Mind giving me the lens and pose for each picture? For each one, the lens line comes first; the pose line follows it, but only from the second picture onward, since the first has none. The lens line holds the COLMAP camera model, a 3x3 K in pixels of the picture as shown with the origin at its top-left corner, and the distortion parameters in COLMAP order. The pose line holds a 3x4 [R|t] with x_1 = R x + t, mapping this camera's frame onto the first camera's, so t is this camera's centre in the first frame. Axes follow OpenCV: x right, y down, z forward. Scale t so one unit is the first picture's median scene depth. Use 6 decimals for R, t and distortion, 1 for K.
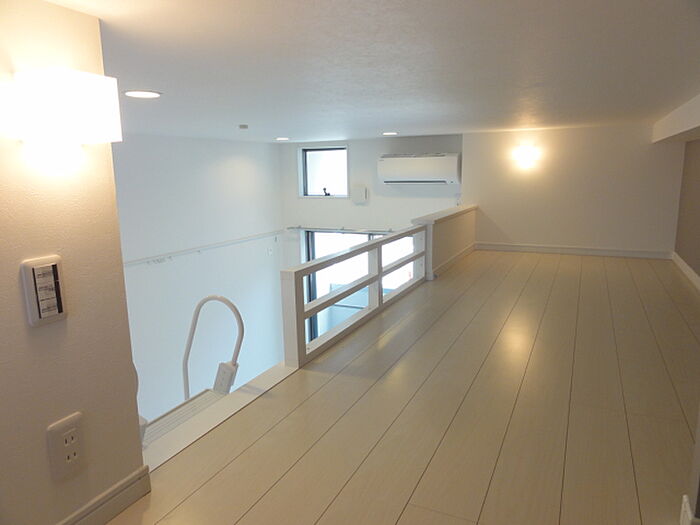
lens RADIAL K [[499.0, 0, 351.2], [0, 499.0, 263.9], [0, 0, 1]] dist [-0.001261, 0.001490]
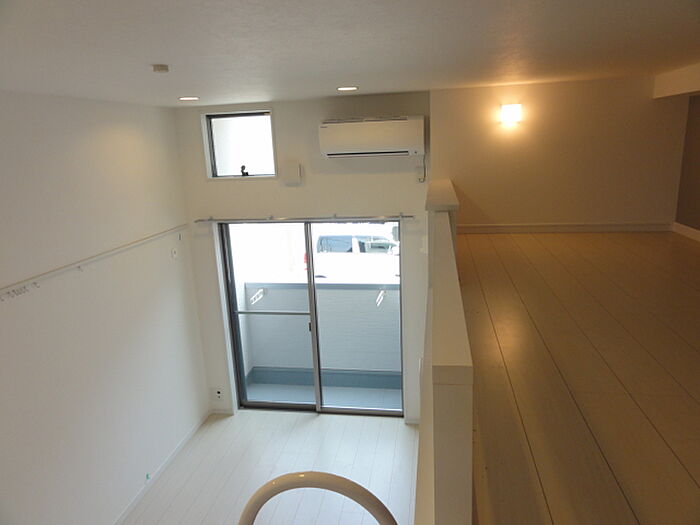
lens RADIAL K [[485.7, 0, 349.4], [0, 485.7, 268.3], [0, 0, 1]] dist [-0.001487, -0.000735]
pose [[0.957918, -0.096219, 0.270434, -0.118951], [0.078901, 0.994116, 0.074221, -0.039896], [-0.275984, -0.049760, 0.959873, 0.240306]]
